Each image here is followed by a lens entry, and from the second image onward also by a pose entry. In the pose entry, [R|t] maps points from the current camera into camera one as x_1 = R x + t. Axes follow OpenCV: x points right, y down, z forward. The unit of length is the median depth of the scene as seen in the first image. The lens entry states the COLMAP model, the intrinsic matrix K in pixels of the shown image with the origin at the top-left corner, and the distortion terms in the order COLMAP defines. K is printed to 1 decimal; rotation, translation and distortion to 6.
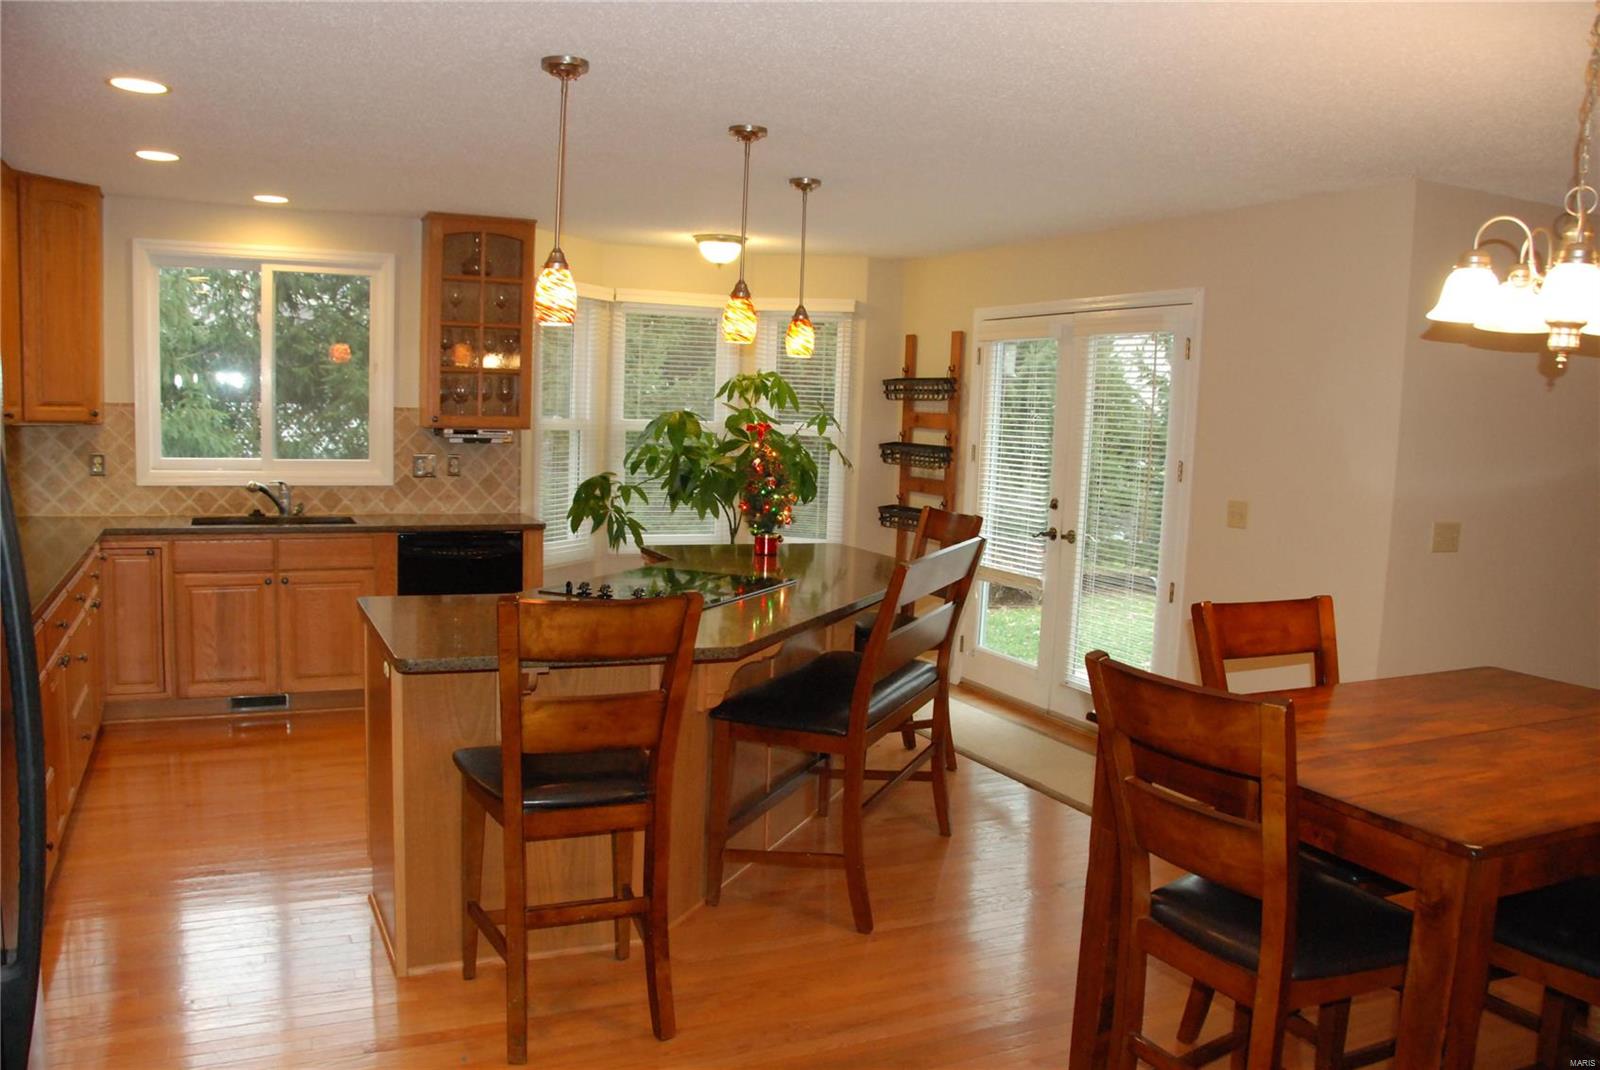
lens RADIAL K [[1255.9, 0, 798.3], [0, 1255.9, 567.1], [0, 0, 1]] dist [-0.158905, 0.107868]
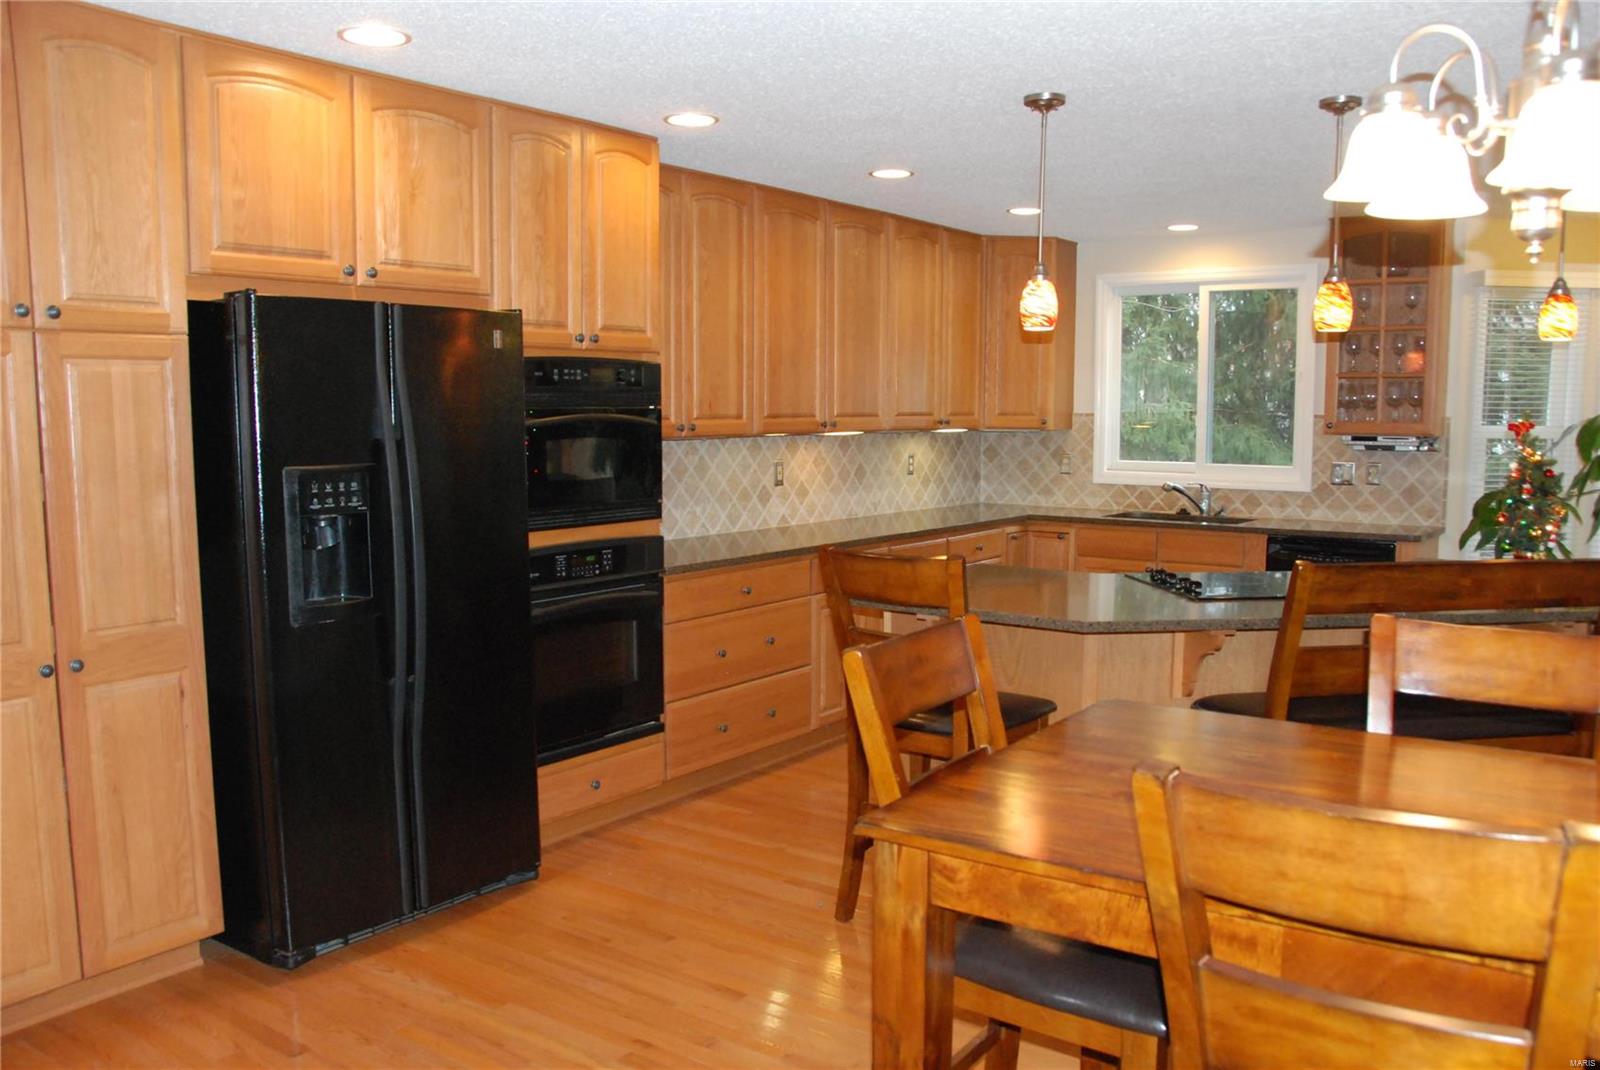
lens RADIAL K [[1293.1, 0, 796.1], [0, 1293.1, 567.9], [0, 0, 1]] dist [-0.153039, 0.126905]
pose [[0.483143, 0.071594, -0.872609, 0.390093], [-0.092422, 0.995253, 0.030485, 0.003676], [0.870650, 0.065920, 0.487467, 0.132697]]
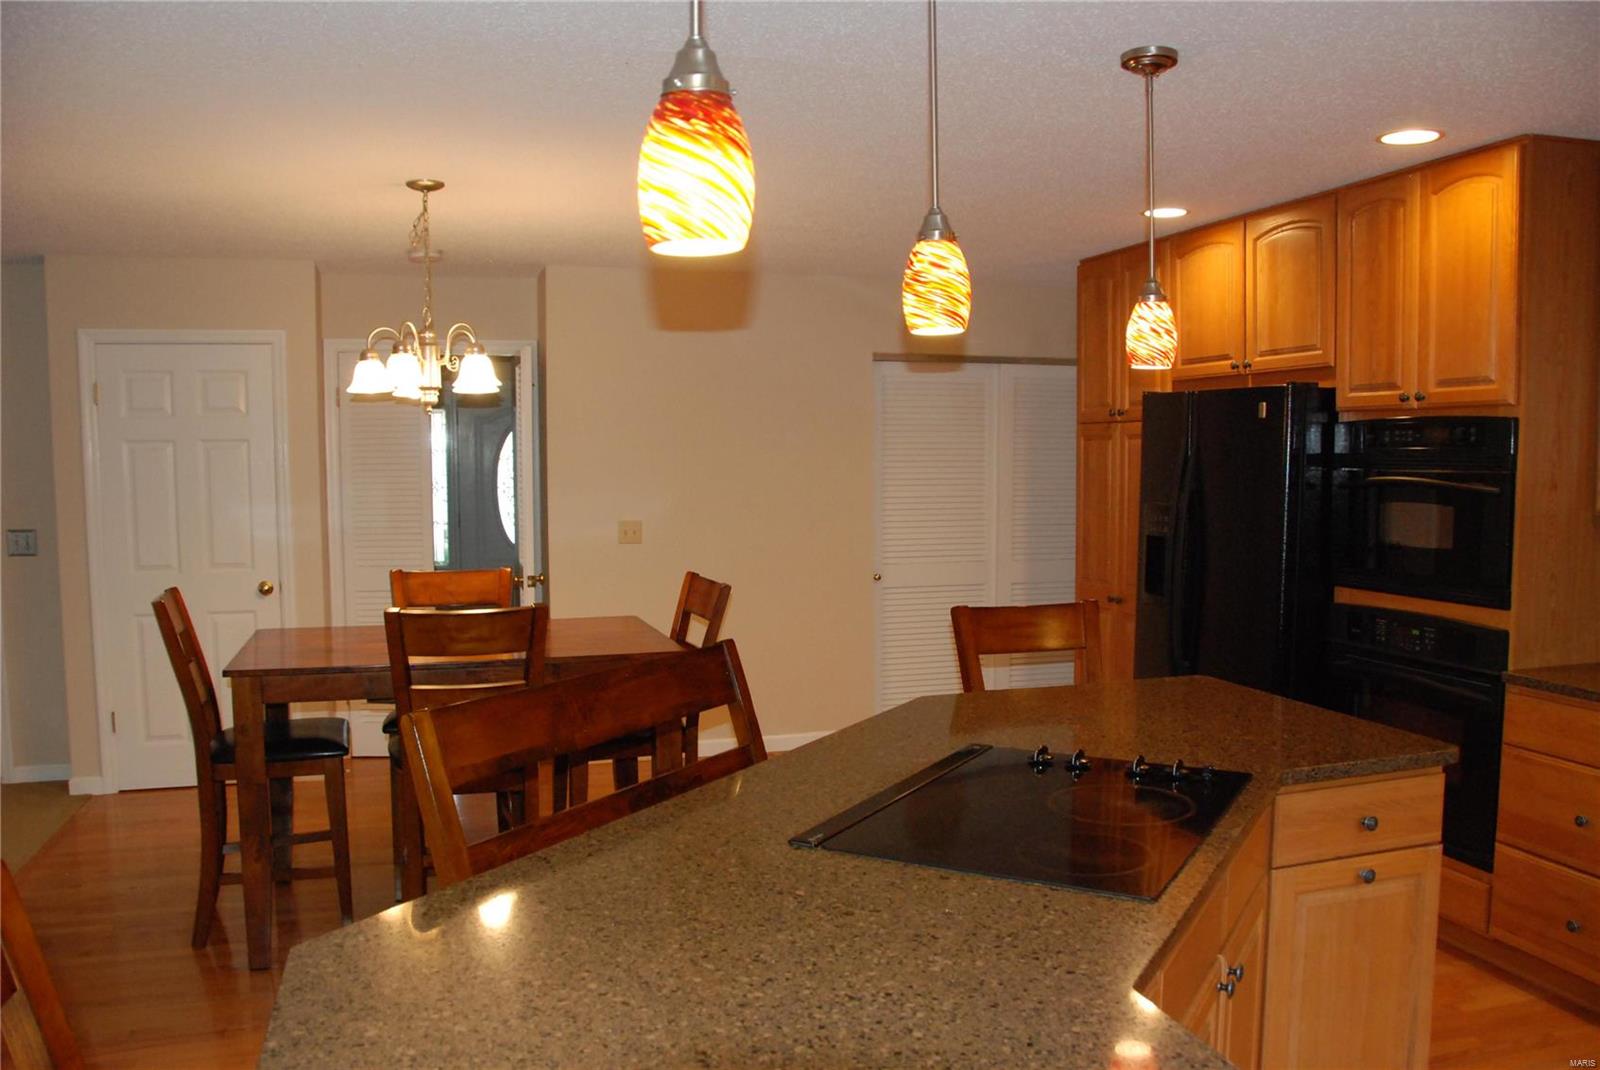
lens RADIAL K [[1255.9, 0, 798.3], [0, 1255.9, 567.1], [0, 0, 1]] dist [-0.158905, 0.107868]
pose [[-0.990136, -0.045684, 0.132451, -0.041197], [-0.015984, 0.976007, 0.217152, -0.128789], [-0.139193, 0.212893, -0.967110, 0.996943]]
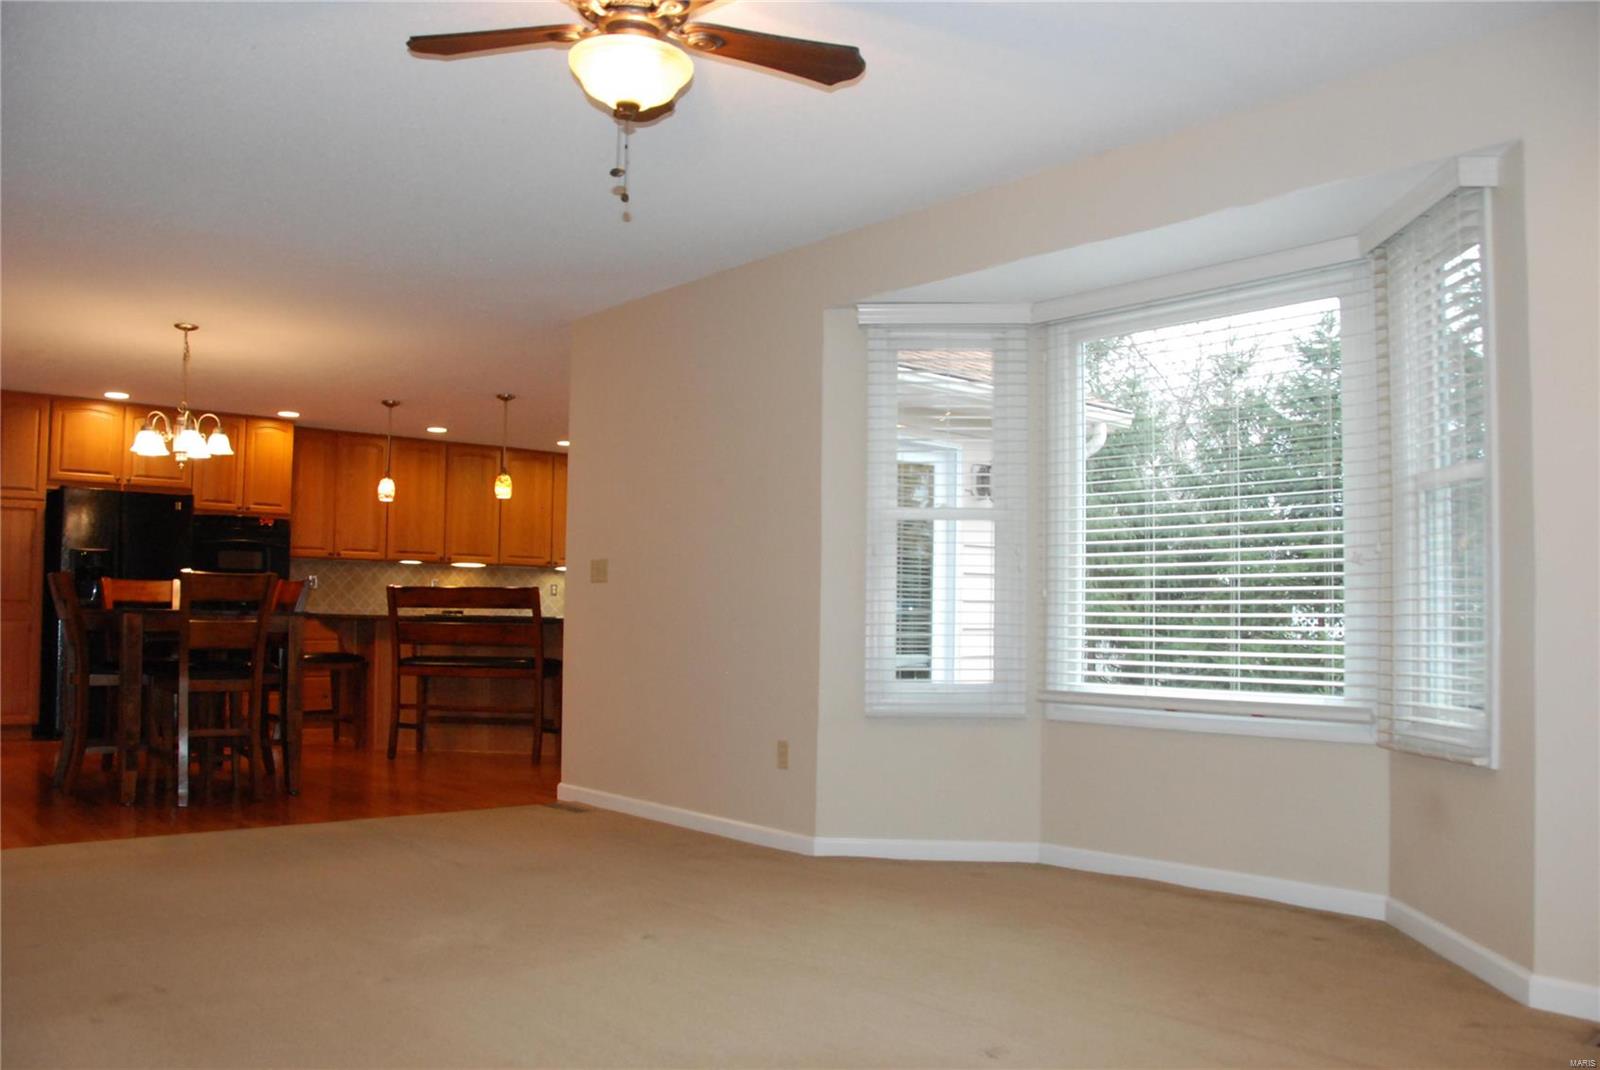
lens RADIAL K [[1255.9, 0, 798.3], [0, 1255.9, 567.1], [0, 0, 1]] dist [-0.158905, 0.107868]
pose [[0.282265, -0.070404, -0.956749, 1.349892], [-0.123122, 0.986397, -0.108909, 0.064335], [0.951403, 0.148538, 0.269758, 0.610240]]
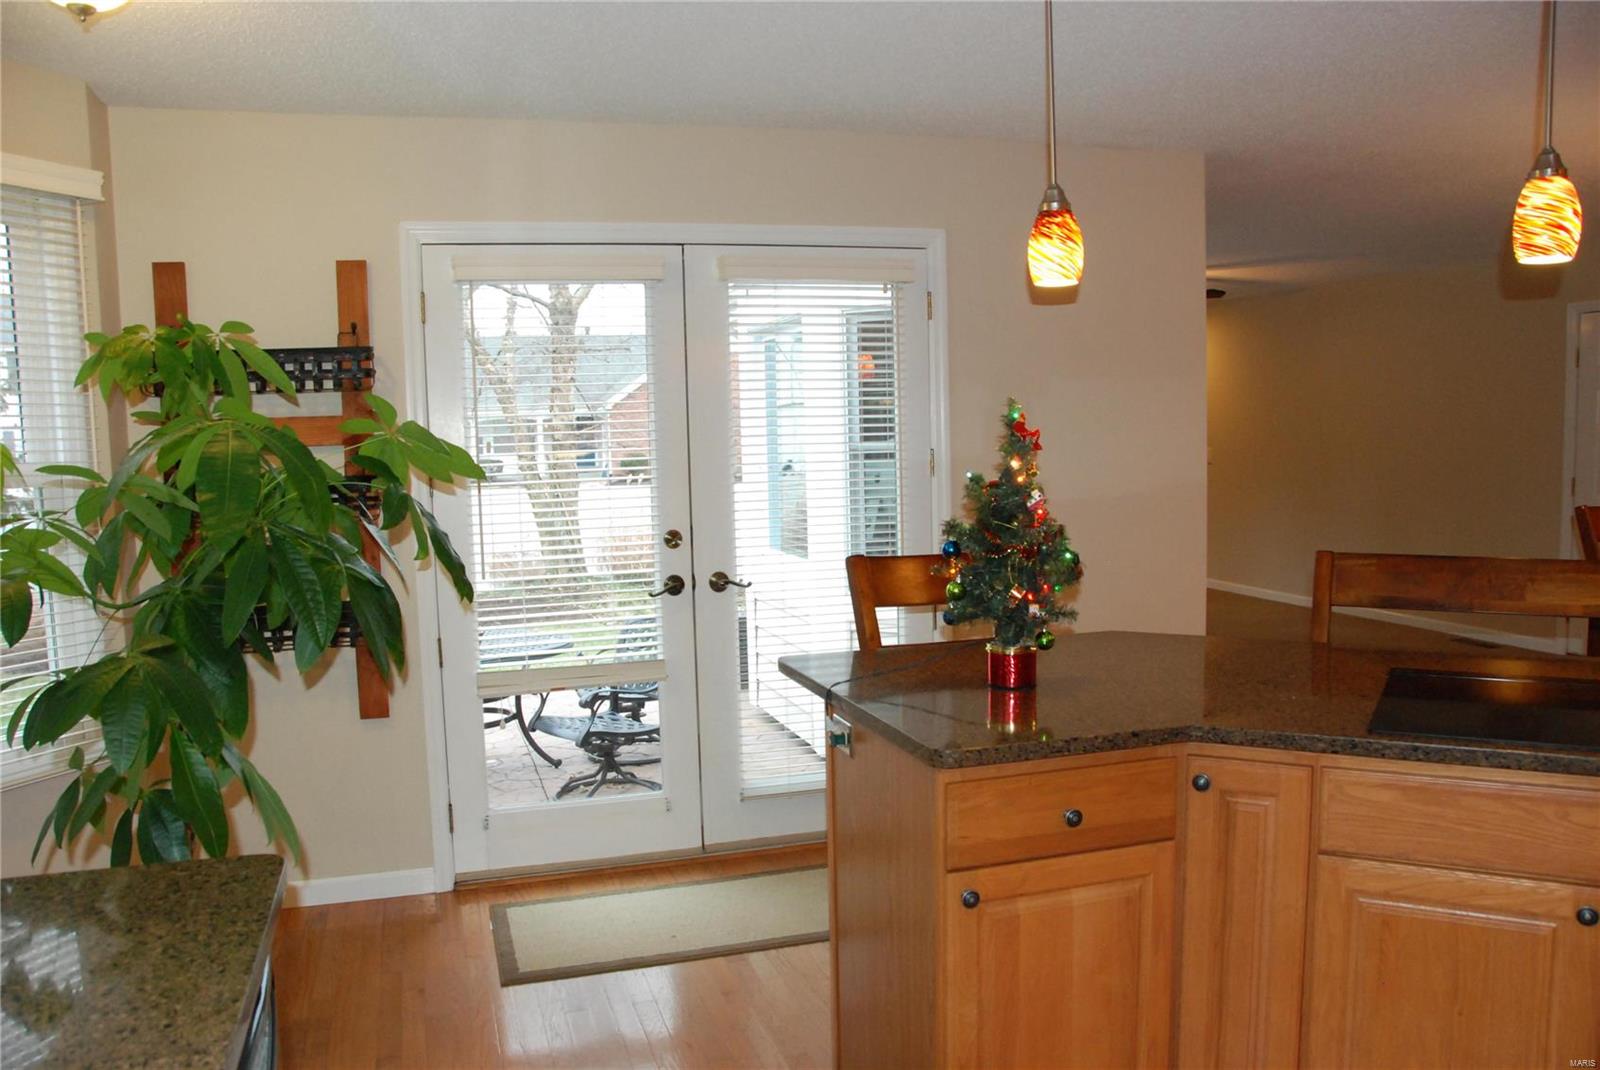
lens RADIAL K [[1255.9, 0, 798.3], [0, 1255.9, 567.1], [0, 0, 1]] dist [-0.158905, 0.107868]
pose [[0.131487, -0.148878, 0.980075, -0.422298], [0.153510, 0.979790, 0.128240, -0.108853], [-0.979360, 0.133590, 0.151684, 0.834808]]
